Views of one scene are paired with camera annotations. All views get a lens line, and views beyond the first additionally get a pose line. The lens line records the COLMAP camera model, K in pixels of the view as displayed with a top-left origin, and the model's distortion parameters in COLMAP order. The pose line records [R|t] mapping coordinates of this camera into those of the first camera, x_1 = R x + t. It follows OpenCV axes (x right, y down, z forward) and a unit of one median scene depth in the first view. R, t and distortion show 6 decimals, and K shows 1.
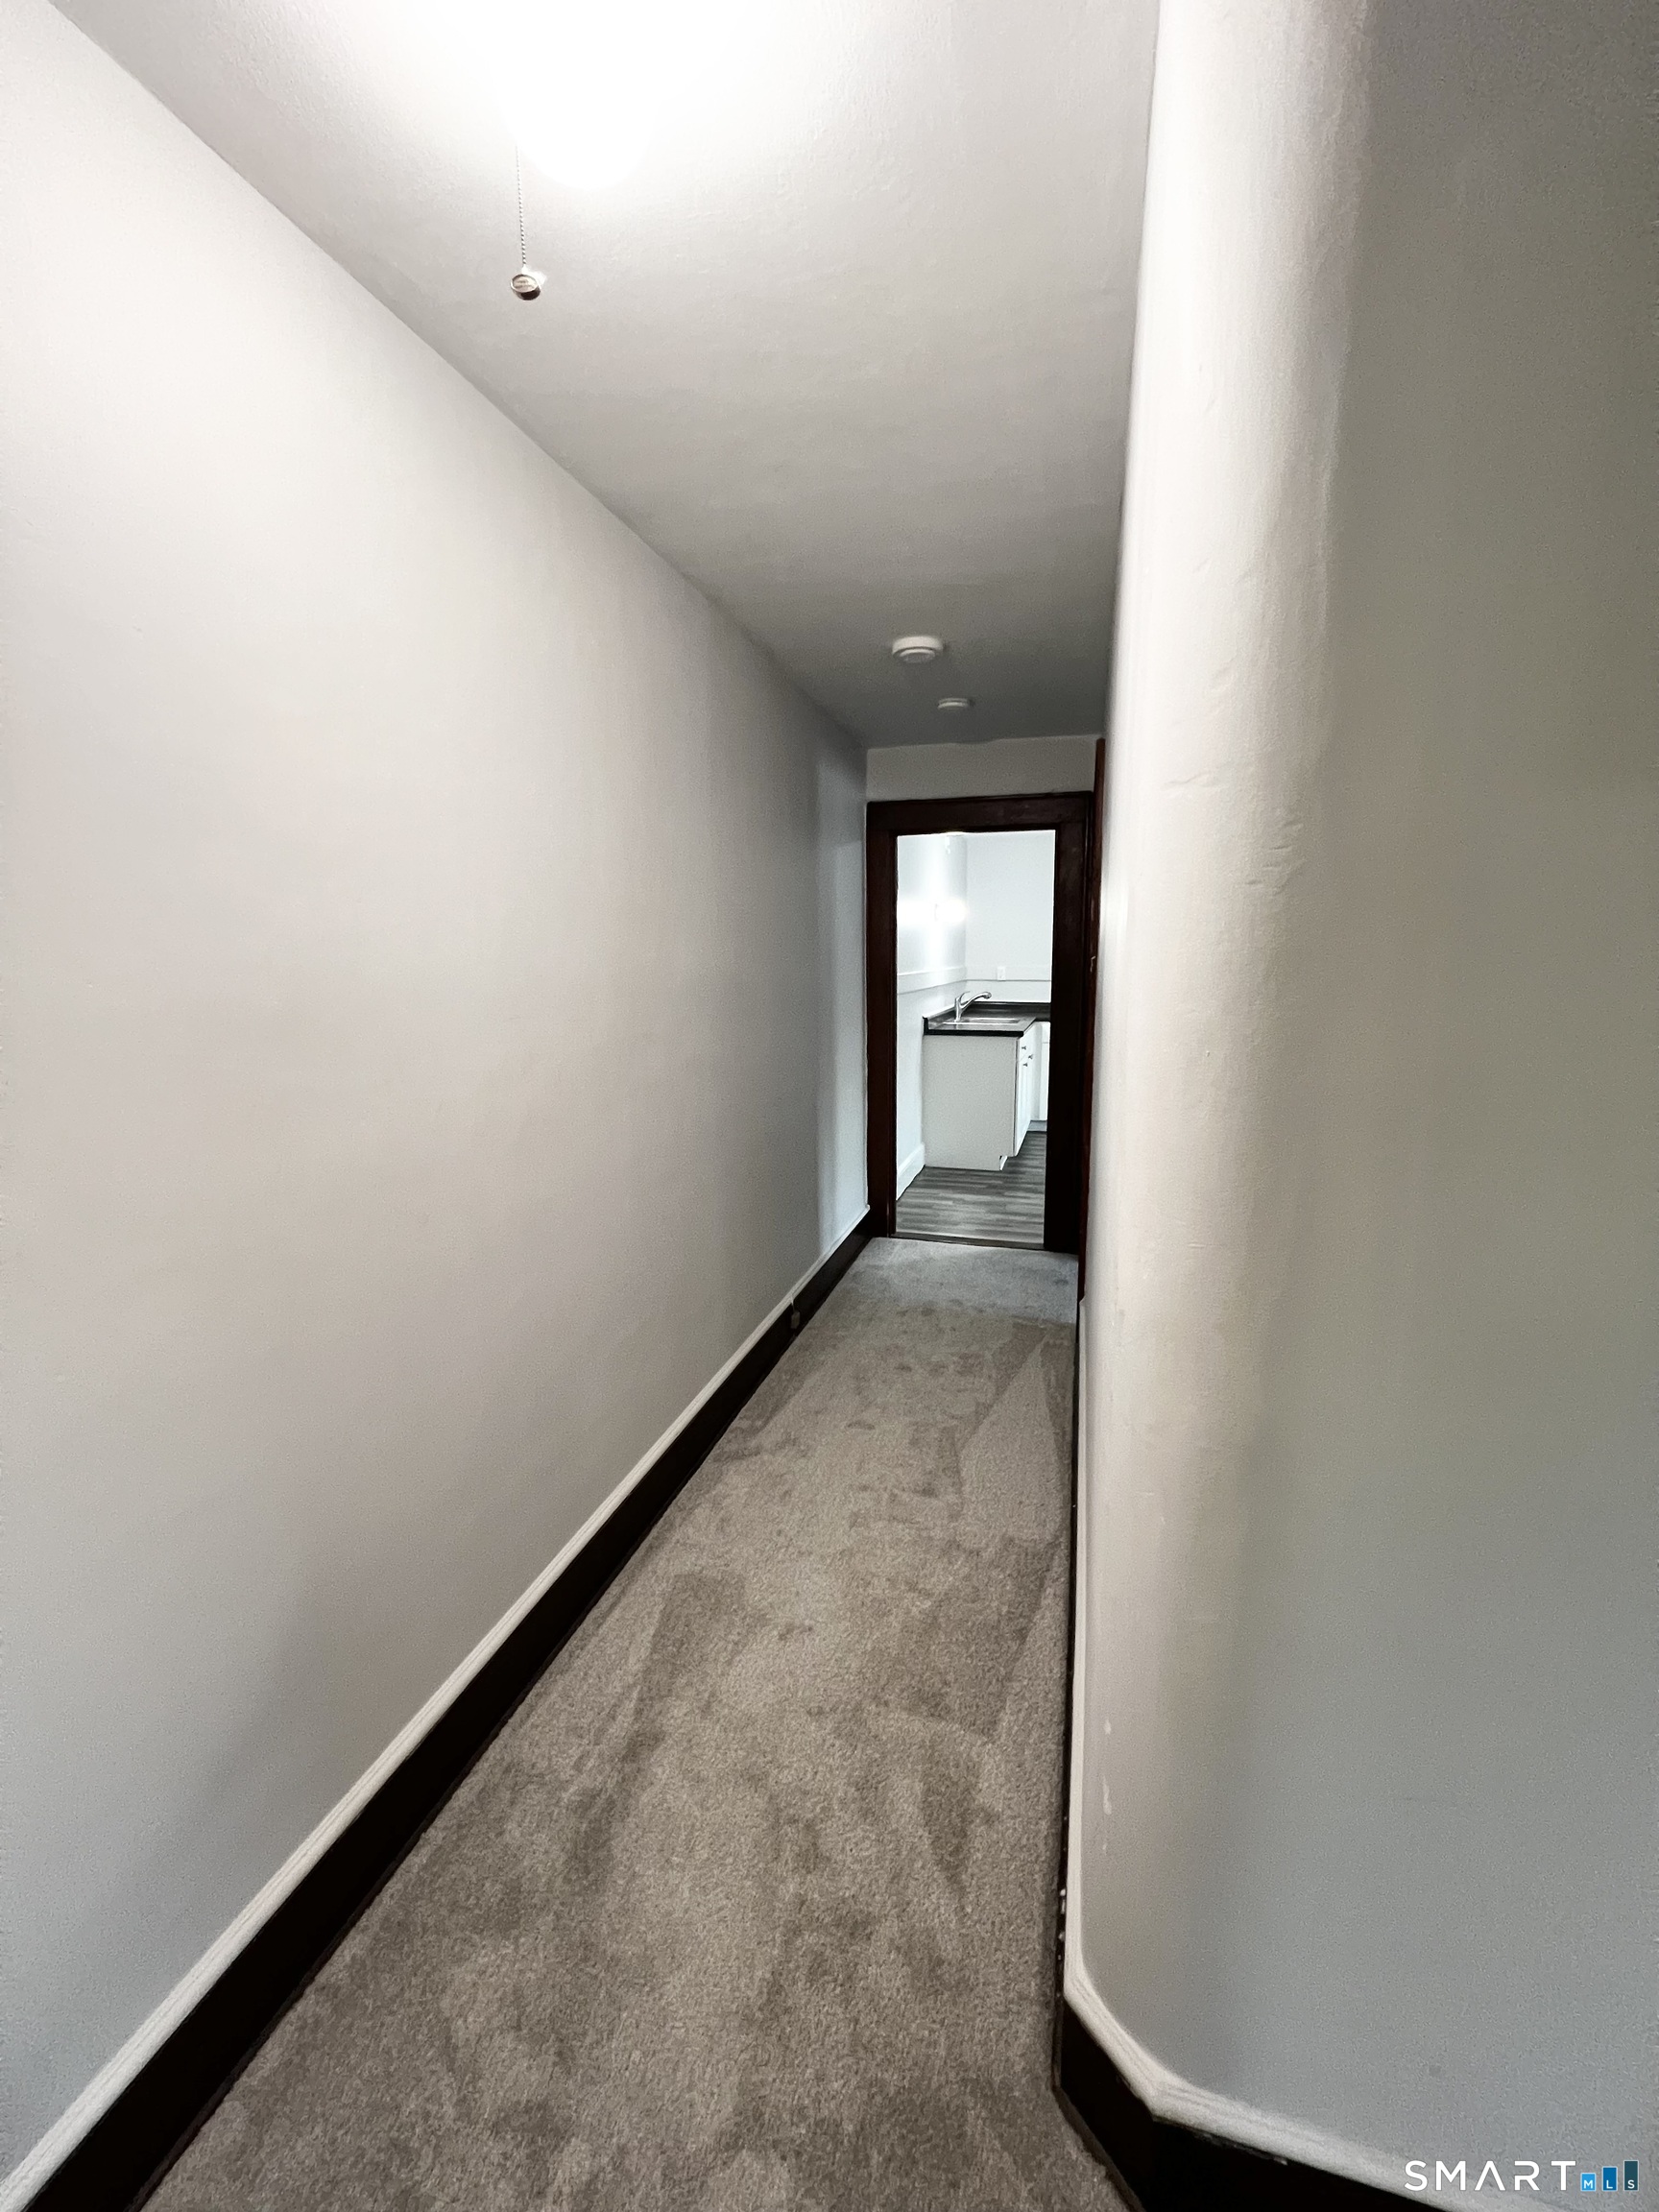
lens RADIAL K [[888.8, 0, 832.3], [0, 888.8, 1100.8], [0, 0, 1]] dist [-0.001499, -0.000060]
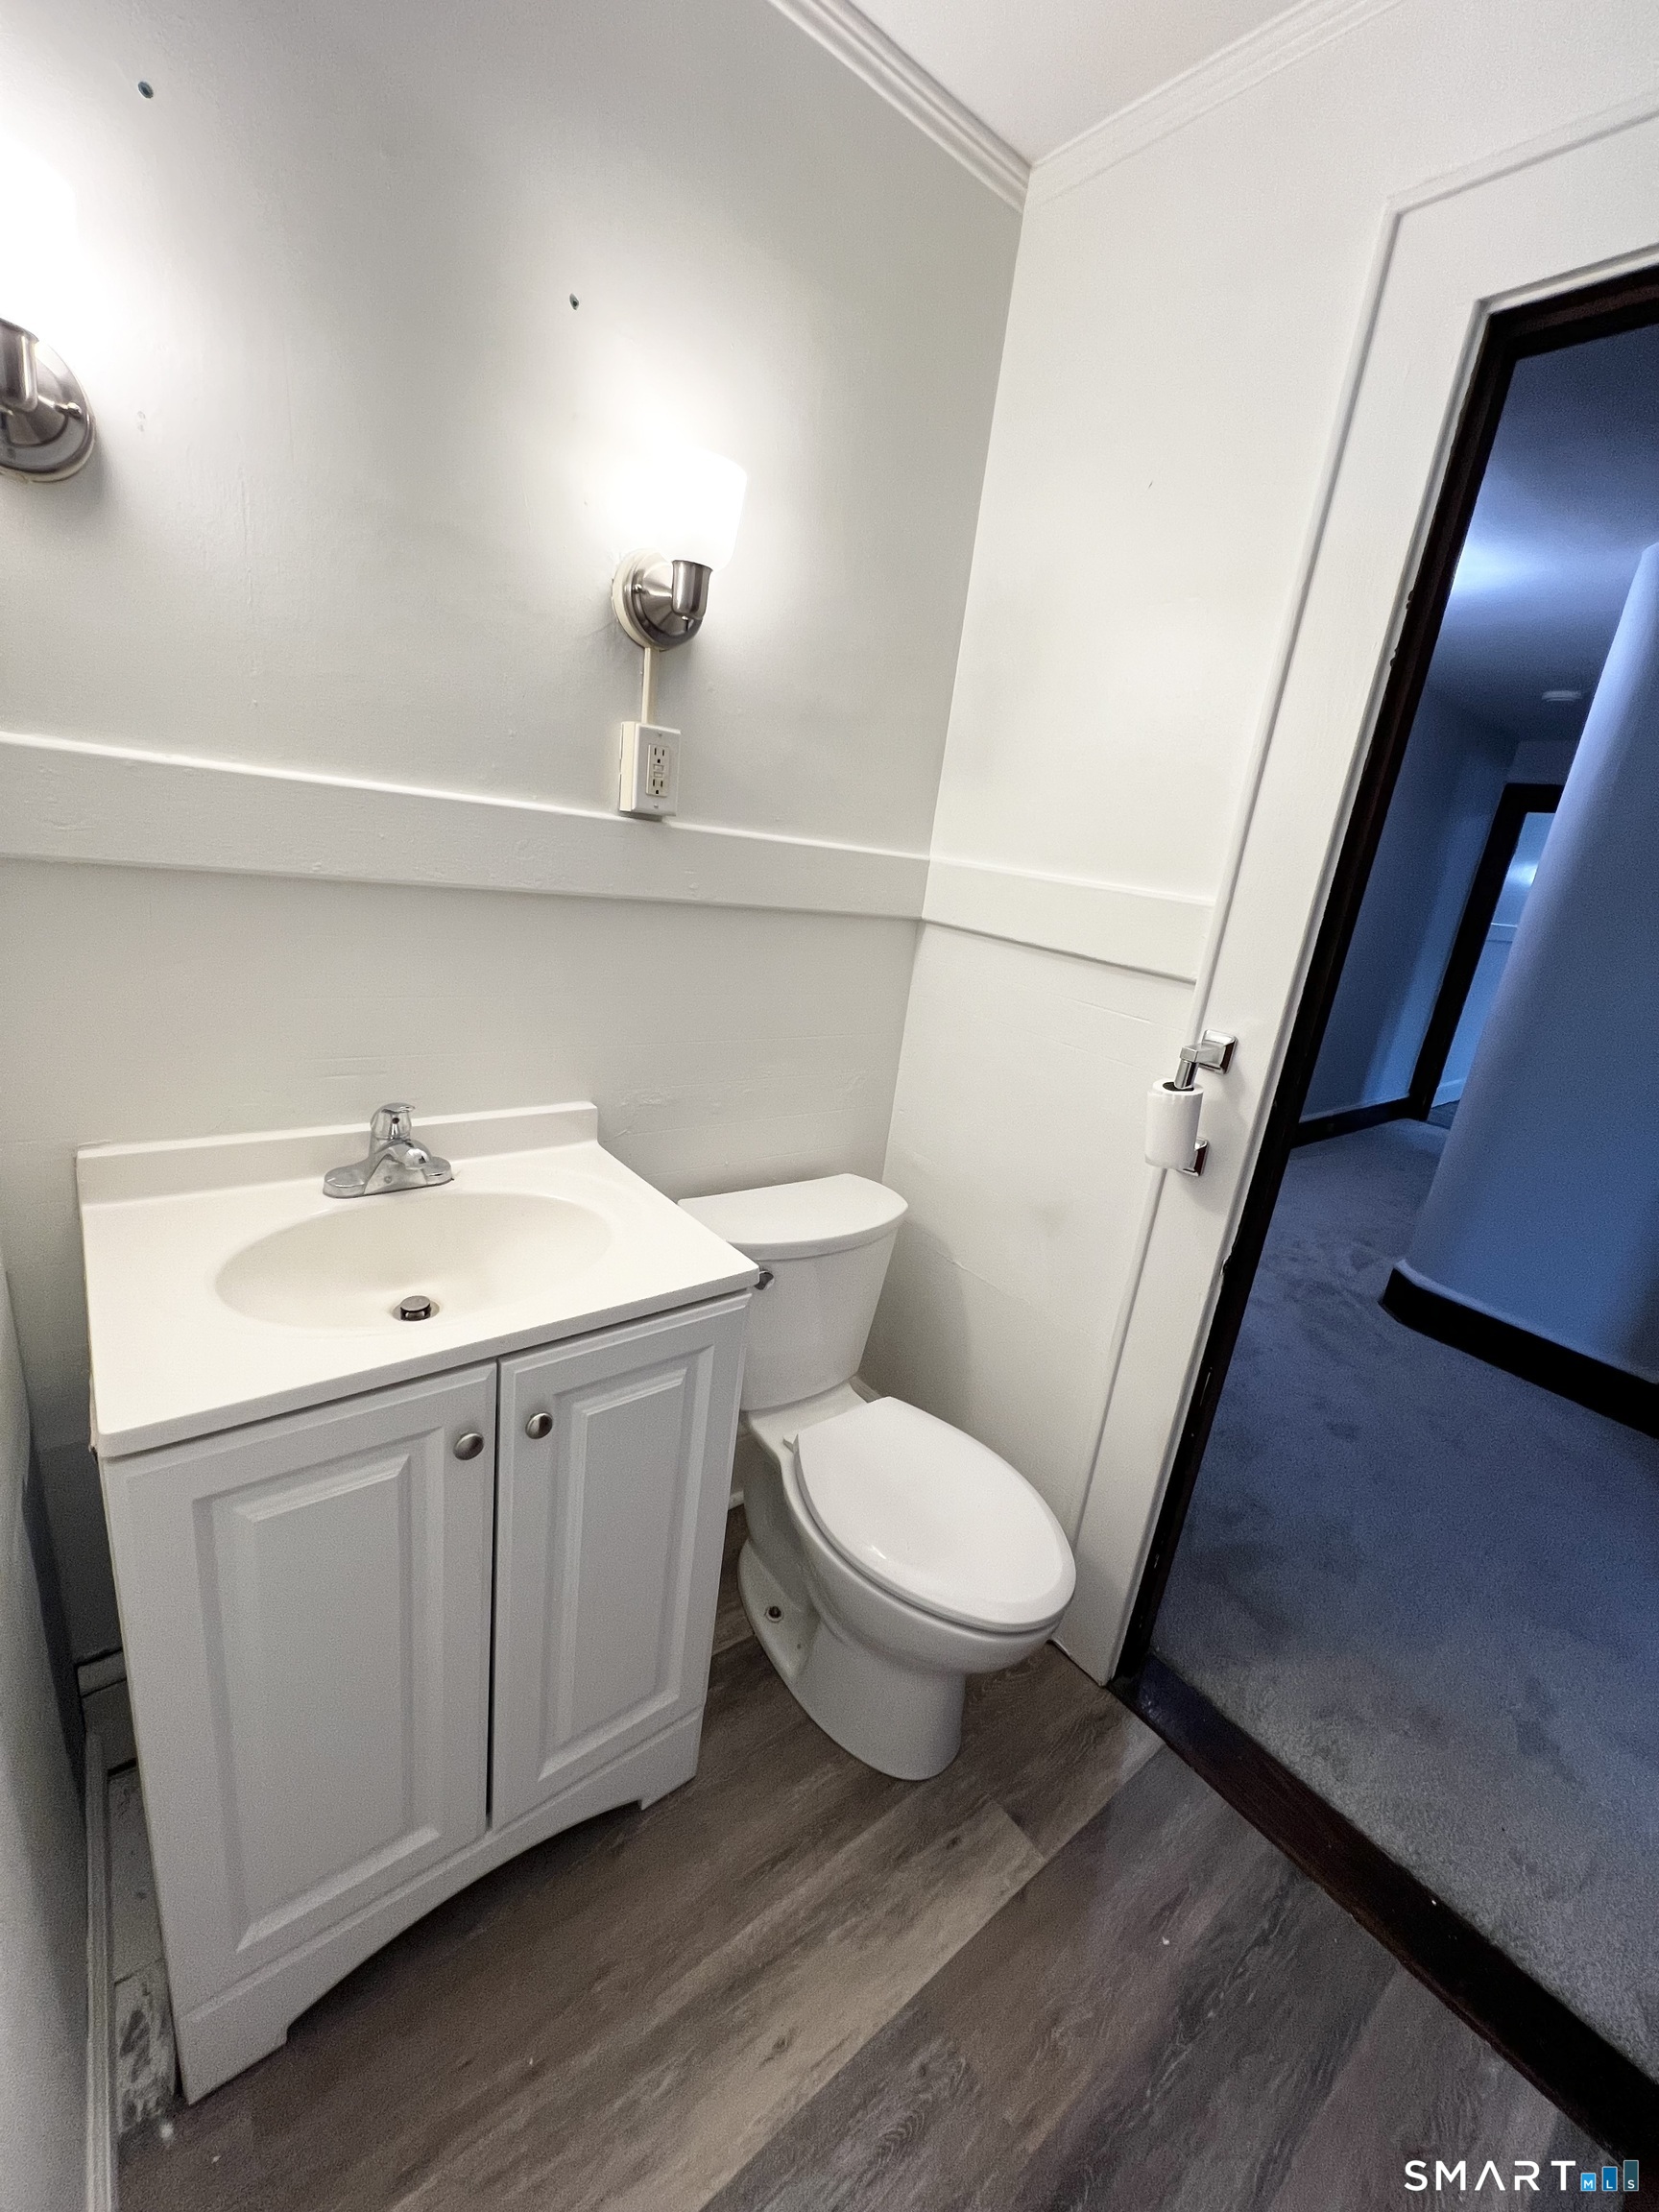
lens RADIAL K [[888.8, 0, 834.7], [0, 888.8, 1107.8], [0, 0, 1]] dist [-0.001499, -0.000060]
pose [[0.812325, 0.270042, -0.516919, 0.046075], [-0.225639, 0.962841, 0.148408, 0.175044], [0.537787, -0.003919, 0.843071, -0.728690]]
